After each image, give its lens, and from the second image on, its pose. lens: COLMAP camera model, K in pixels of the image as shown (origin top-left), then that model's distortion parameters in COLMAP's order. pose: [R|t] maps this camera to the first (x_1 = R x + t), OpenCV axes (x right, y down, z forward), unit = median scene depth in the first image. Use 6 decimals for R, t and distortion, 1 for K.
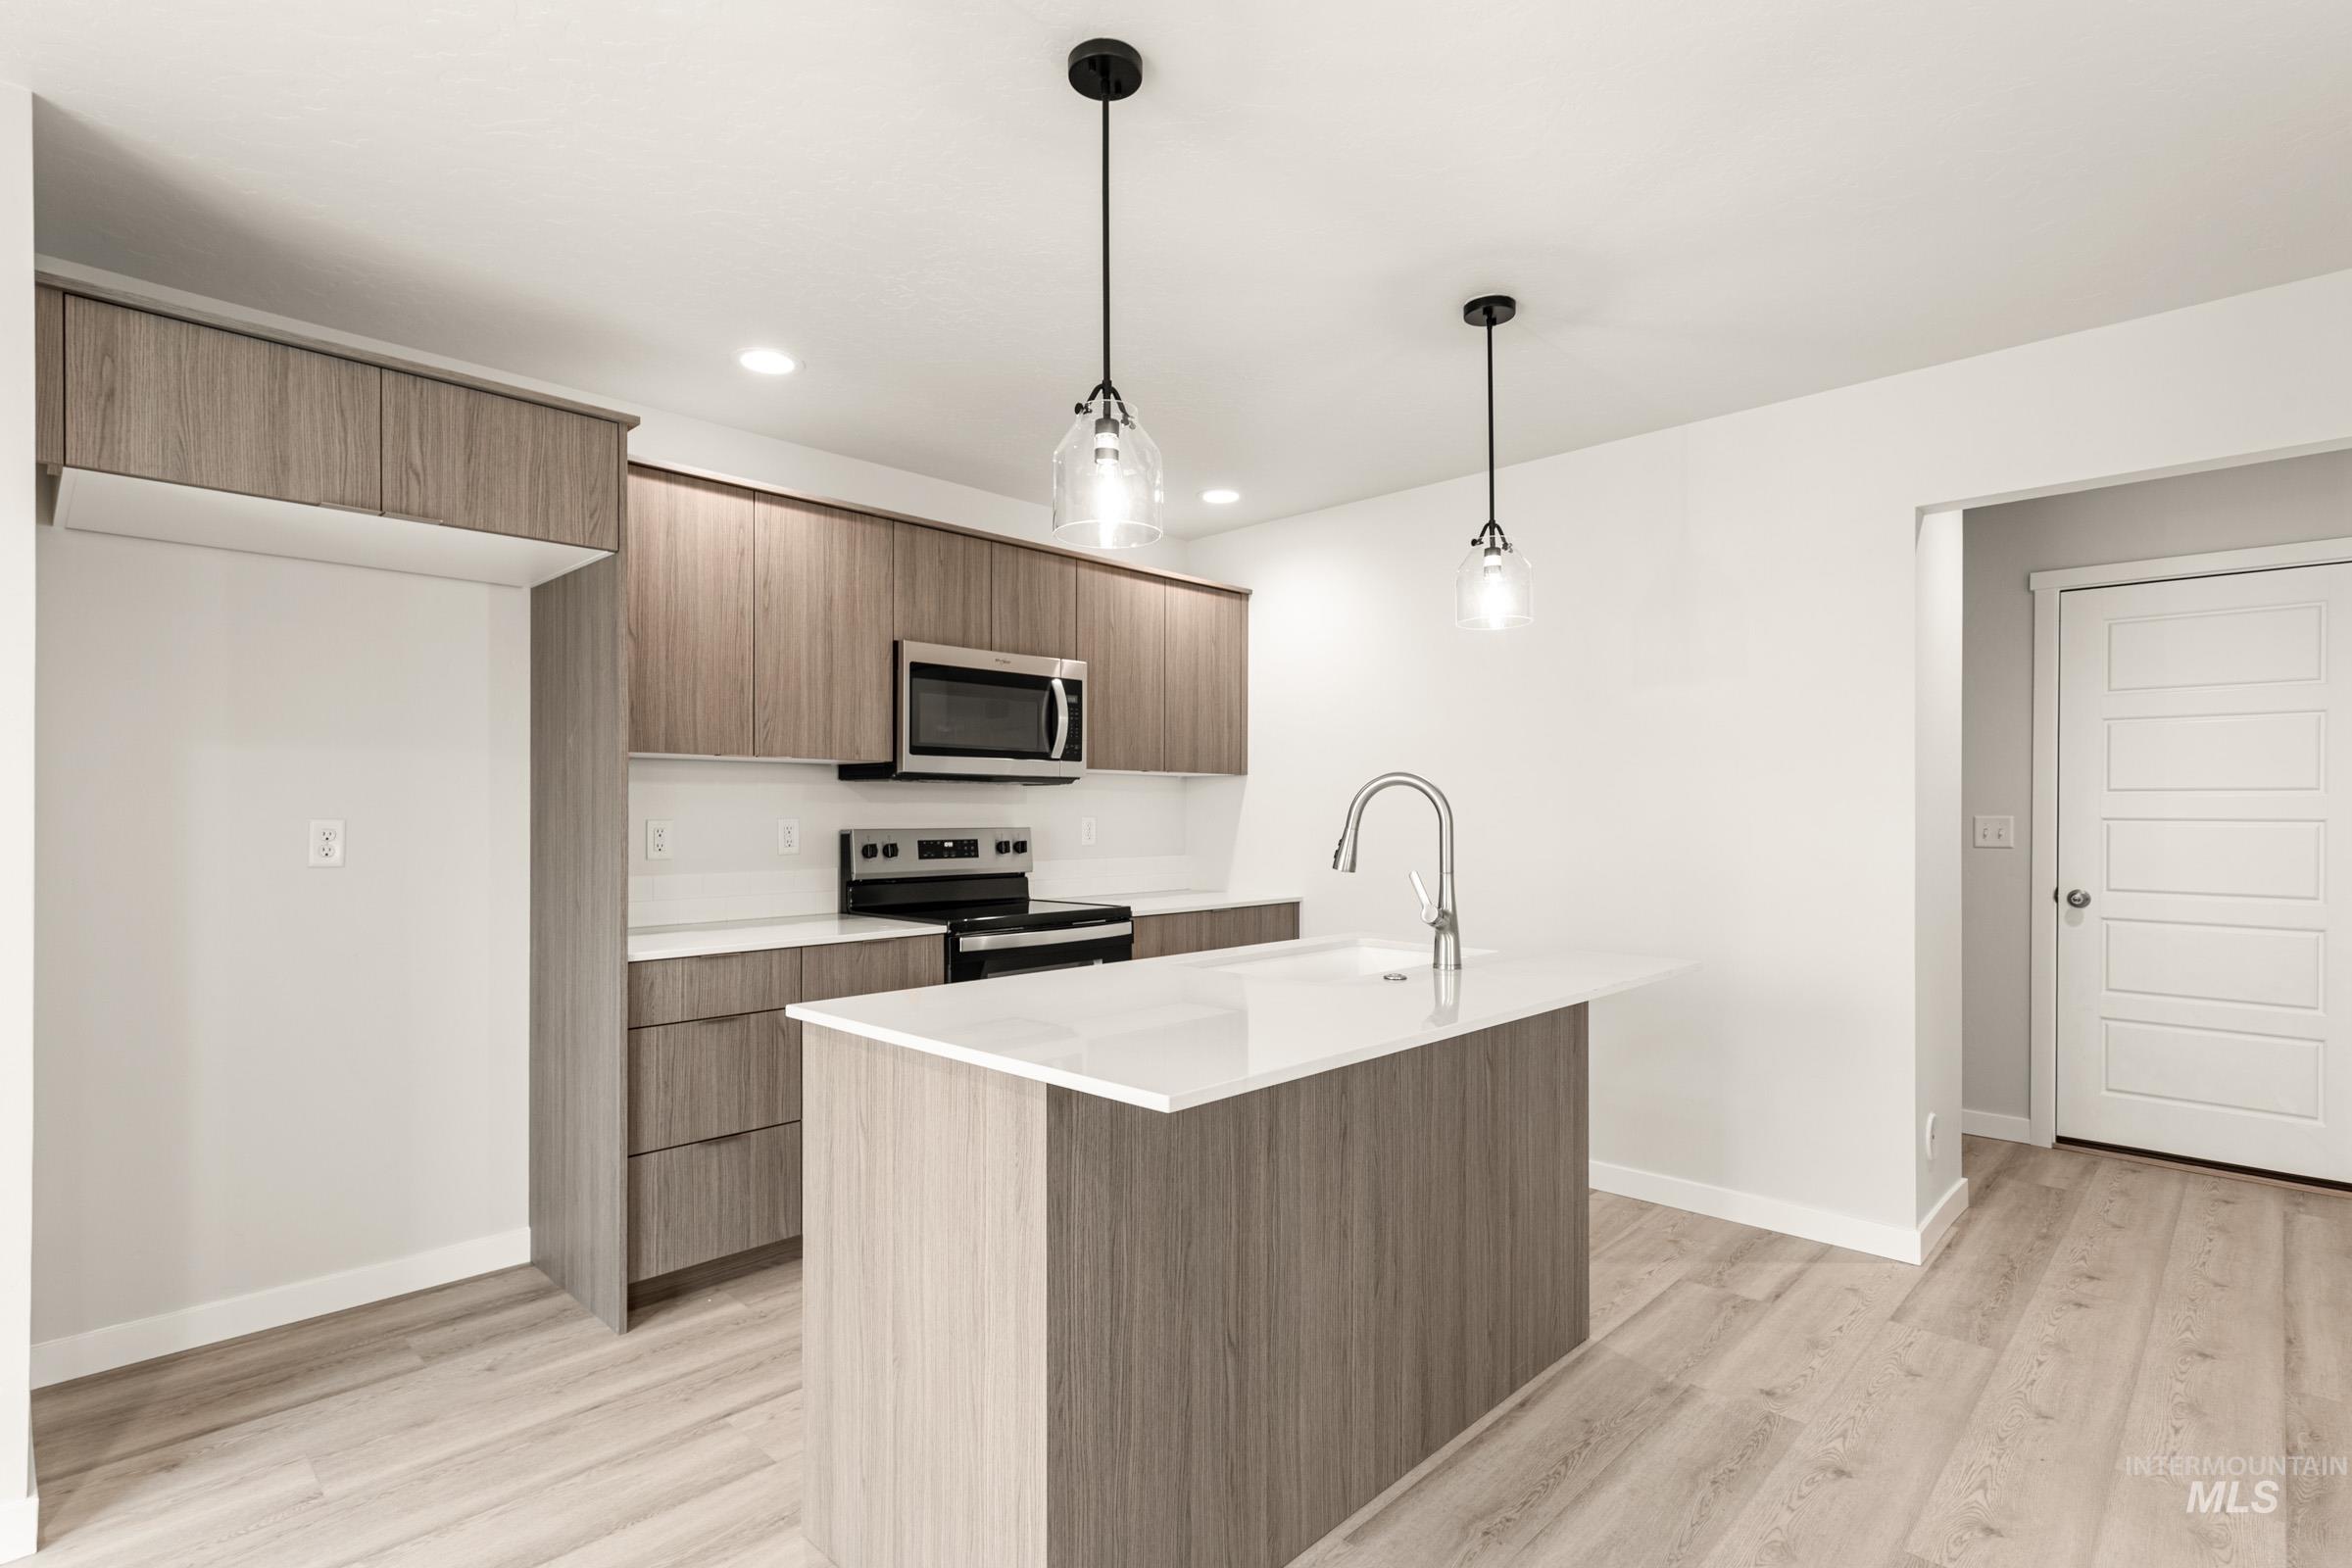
lens RADIAL K [[1162.4, 0, 1176.3], [0, 1162.4, 816.8], [0, 0, 1]] dist [0.003965, 0.000018]
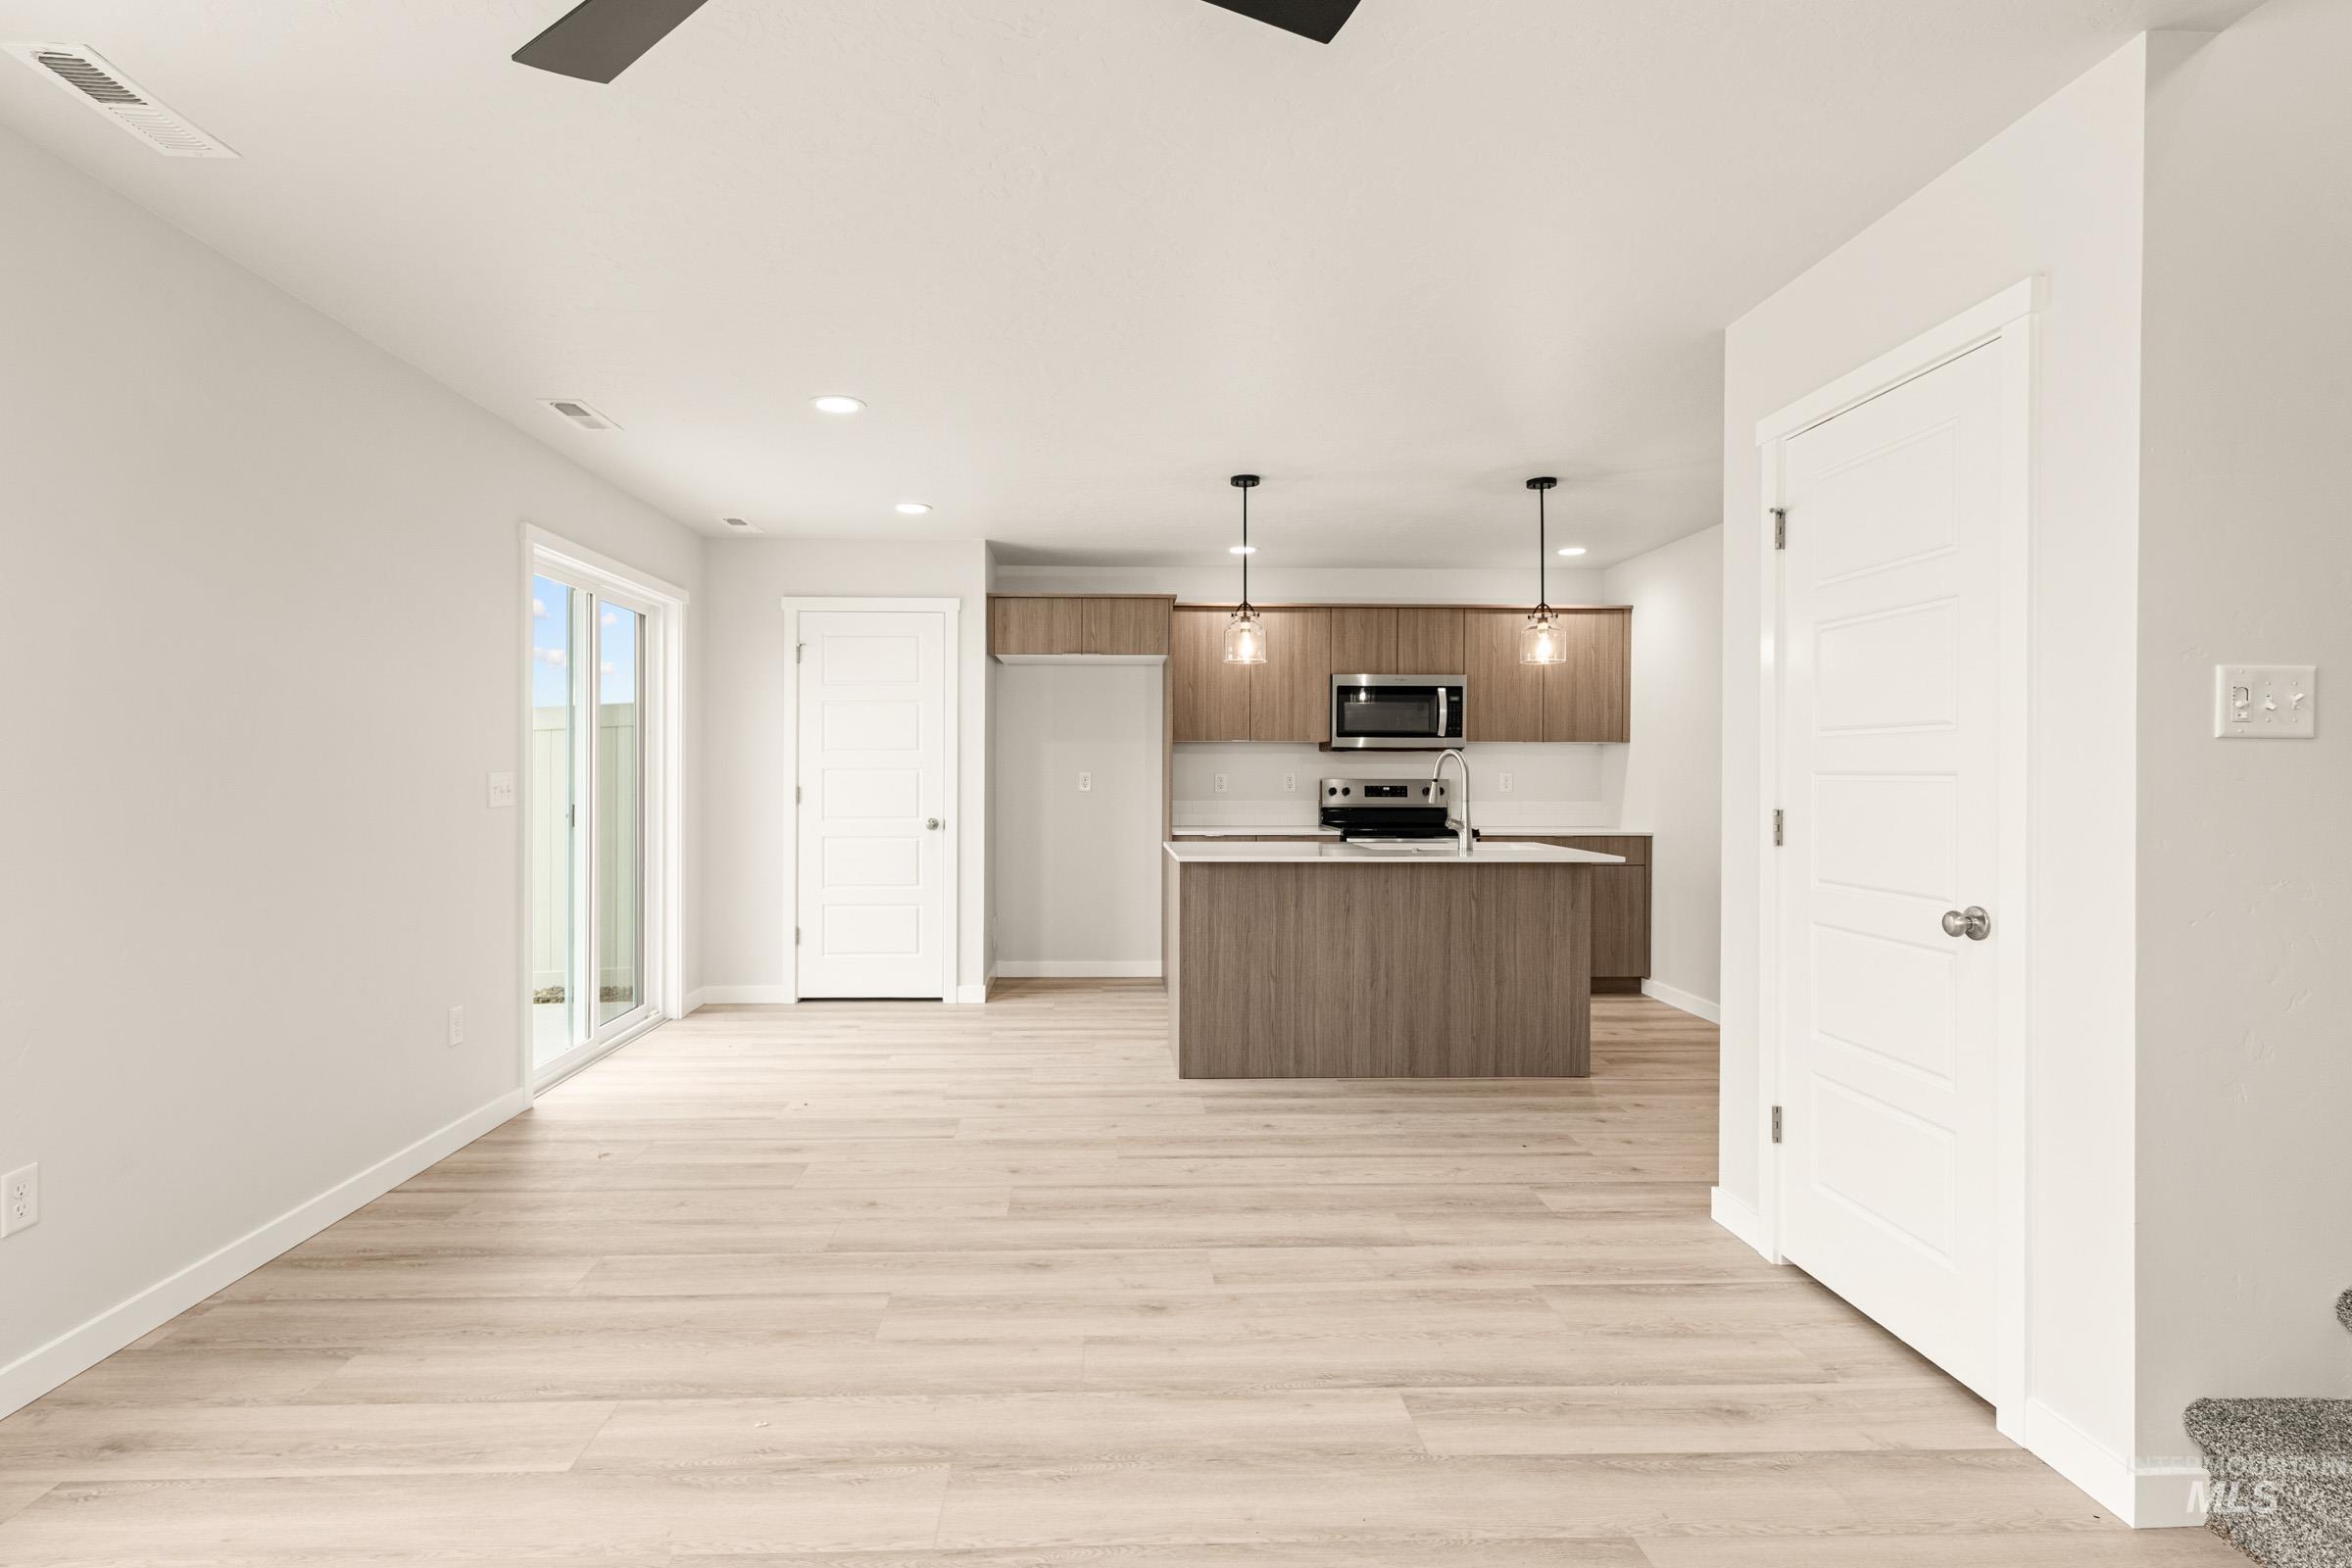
lens RADIAL K [[1230.9, 0, 1113.3], [0, 1230.9, 778.7], [0, 0, 1]] dist [-0.000645, -0.000239]
pose [[0.708483, 0.007225, -0.705691, 0.816006], [-0.004871, 0.999974, 0.005347, 0.001974], [0.705711, -0.000351, 0.708499, -0.558221]]
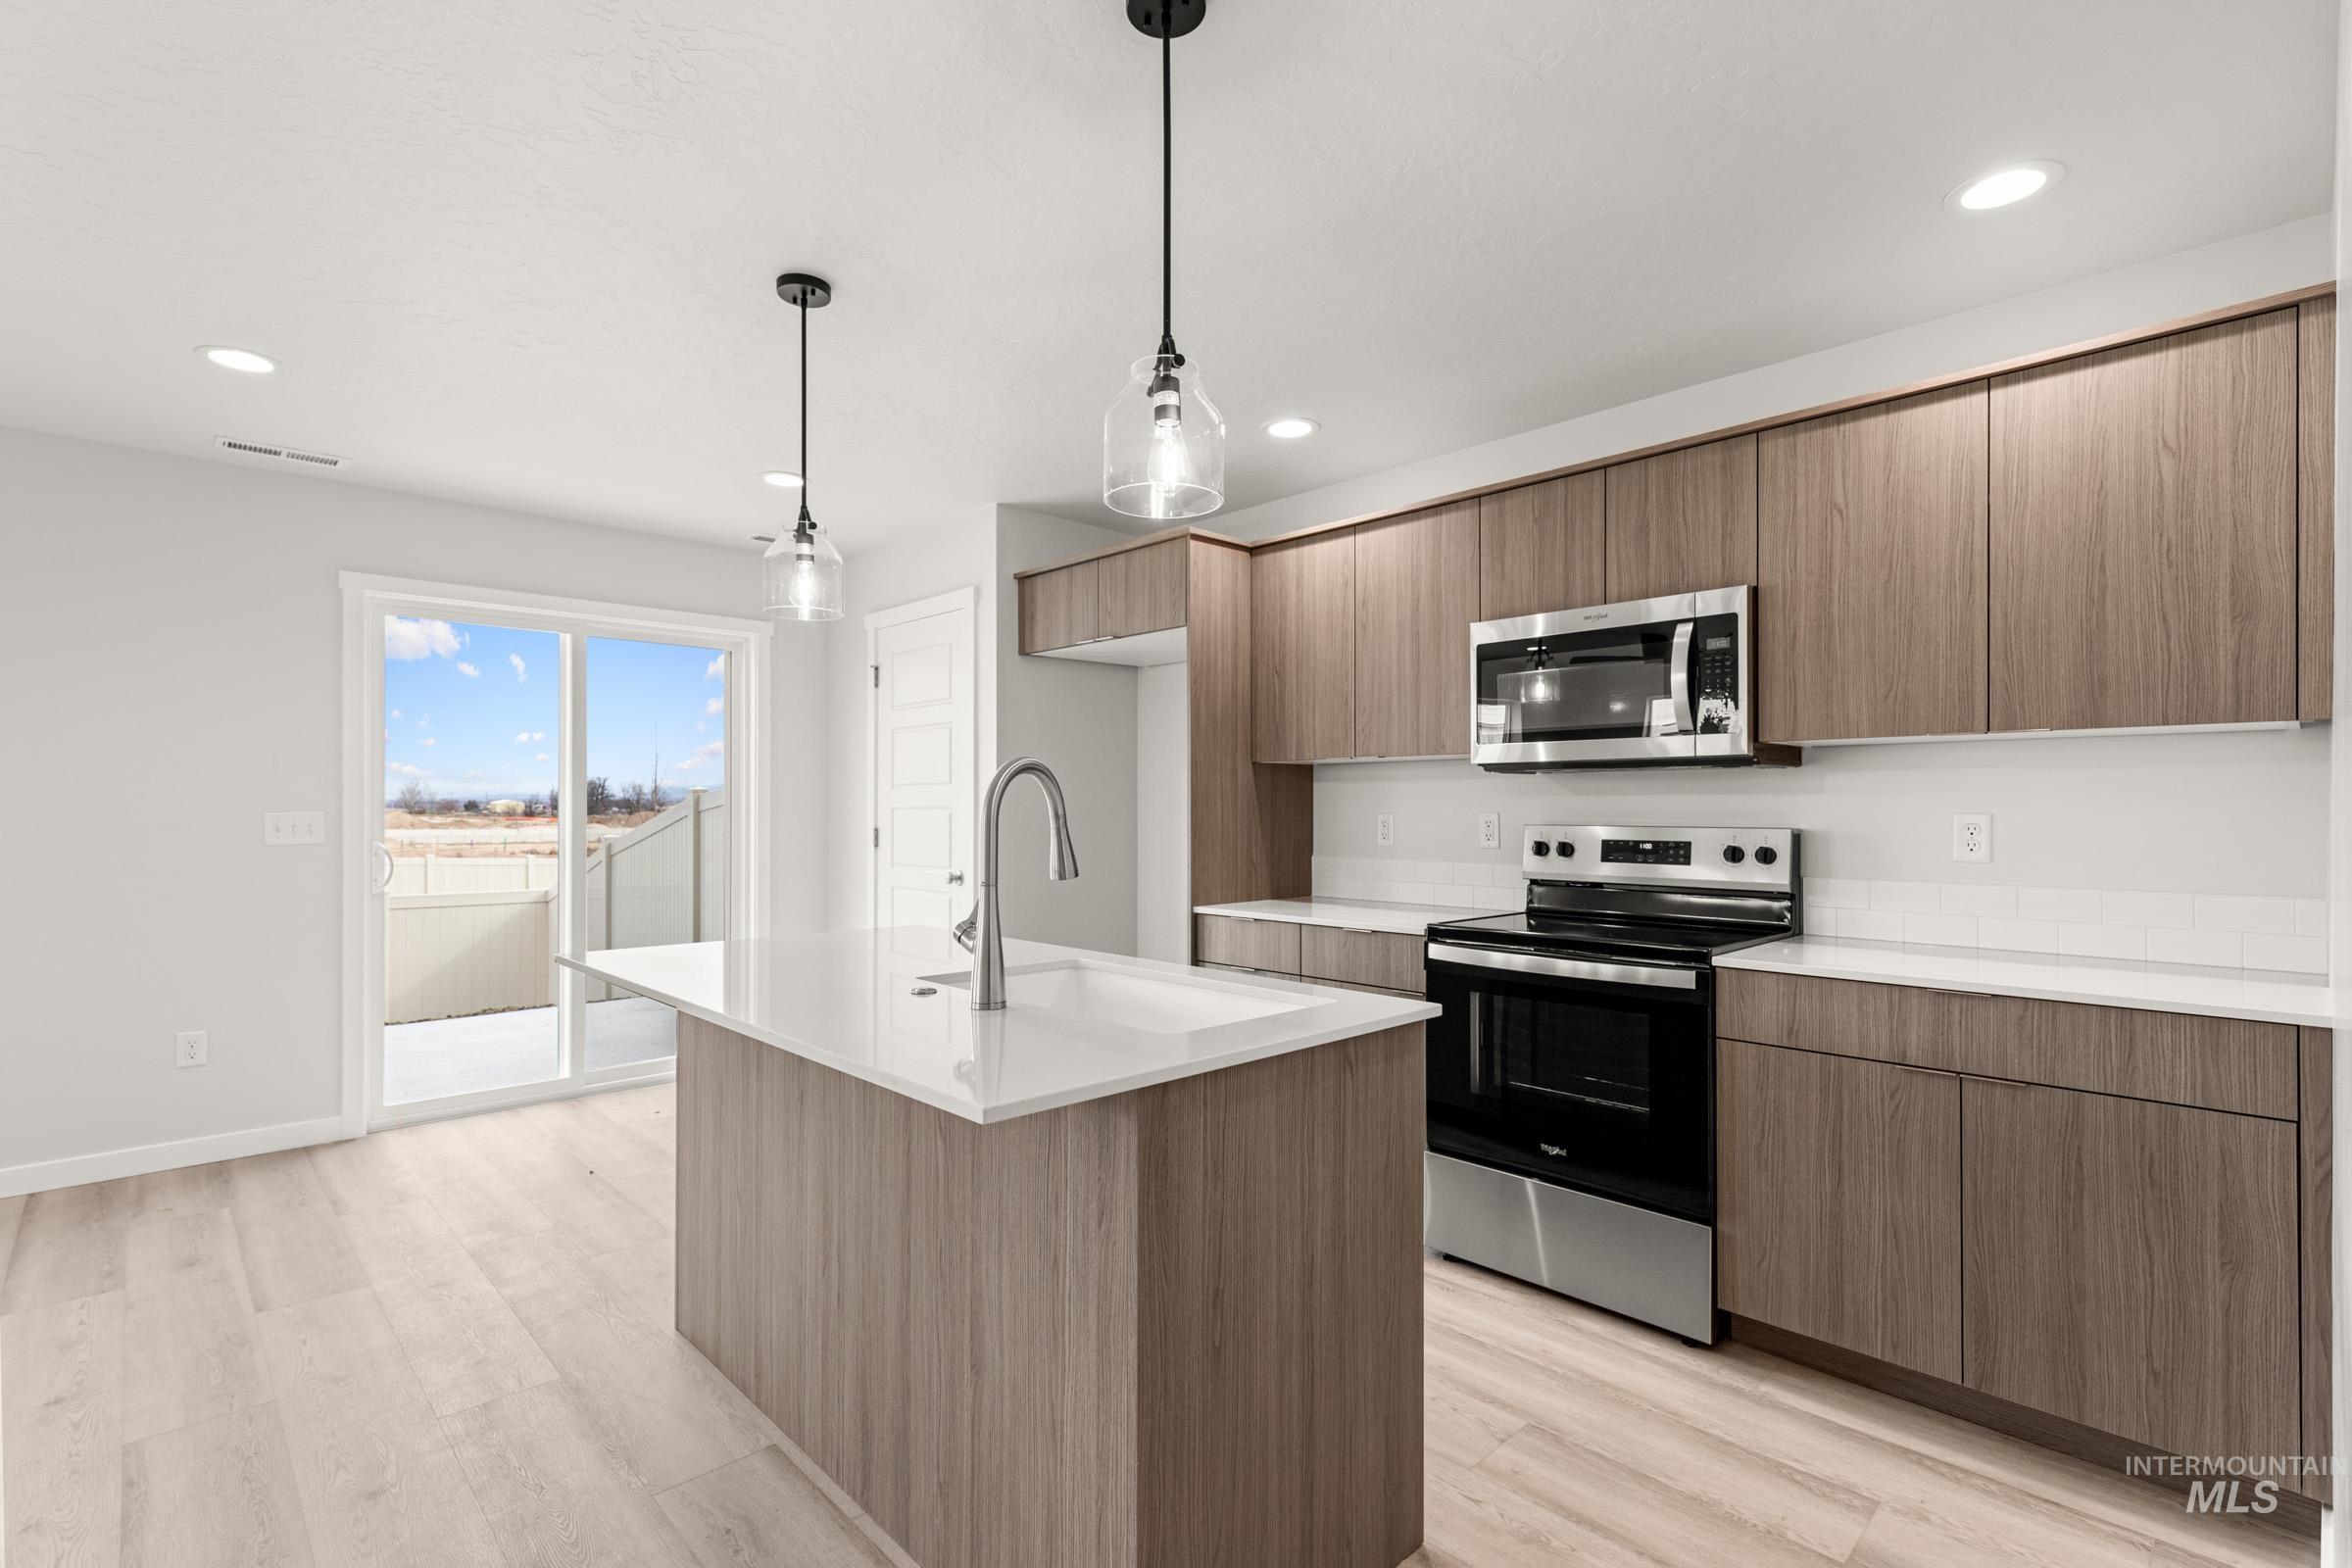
lens RADIAL K [[1101.8, 0, 1159.9], [0, 1101.8, 804.5], [0, 0, 1]] dist [0.004523, 0.000625]
pose [[-0.066982, -0.002836, -0.997750, 0.624349], [-0.003551, 0.999990, -0.002604, -0.002194], [0.997748, 0.003369, -0.066991, 0.752975]]
